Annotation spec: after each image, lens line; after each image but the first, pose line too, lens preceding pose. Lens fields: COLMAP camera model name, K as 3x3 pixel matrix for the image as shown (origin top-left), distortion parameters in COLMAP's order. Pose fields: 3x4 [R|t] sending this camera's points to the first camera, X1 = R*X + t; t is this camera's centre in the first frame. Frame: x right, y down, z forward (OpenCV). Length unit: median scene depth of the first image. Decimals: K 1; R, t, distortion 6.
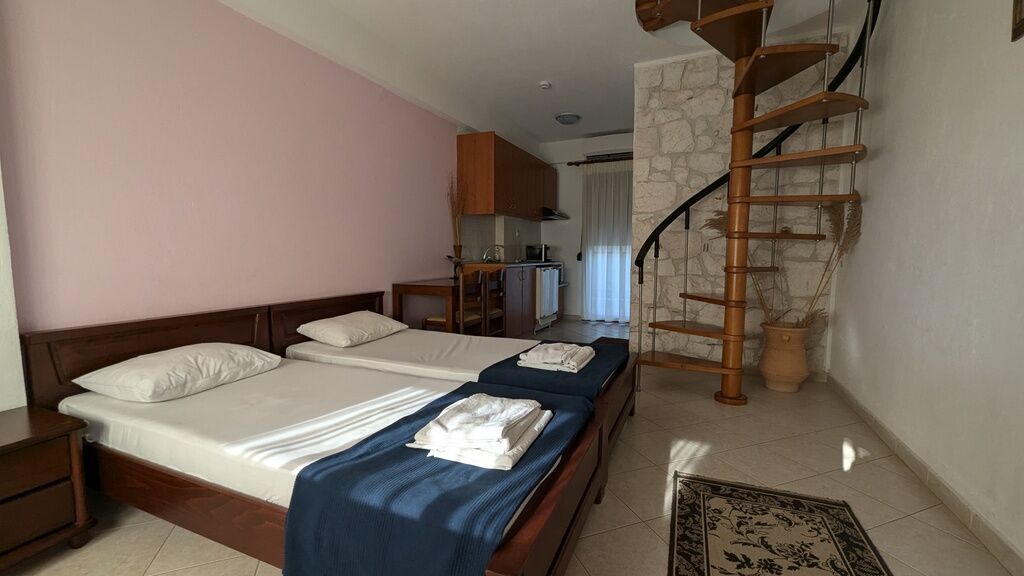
lens RADIAL K [[412.3, 0, 512.1], [0, 412.3, 290.5], [0, 0, 1]] dist [0.001016, 0.000129]
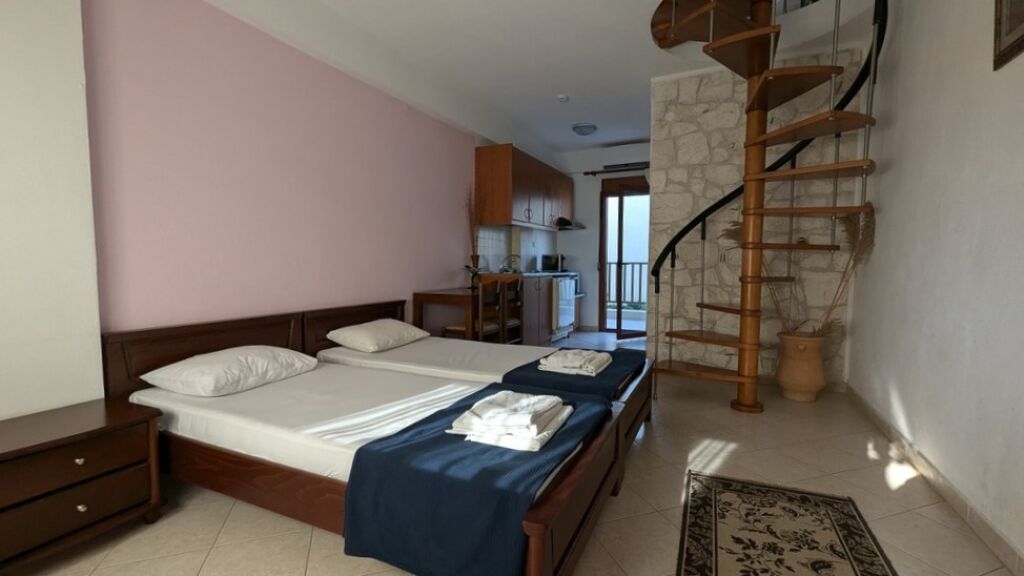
lens RADIAL K [[433.6, 0, 511.5], [0, 433.6, 293.2], [0, 0, 1]] dist [0.001605, 0.000321]
pose [[0.999588, 0.003318, -0.028511, -0.020949], [-0.003926, 0.999766, -0.021295, 0.009382], [0.028434, 0.021398, 0.999367, -0.098626]]
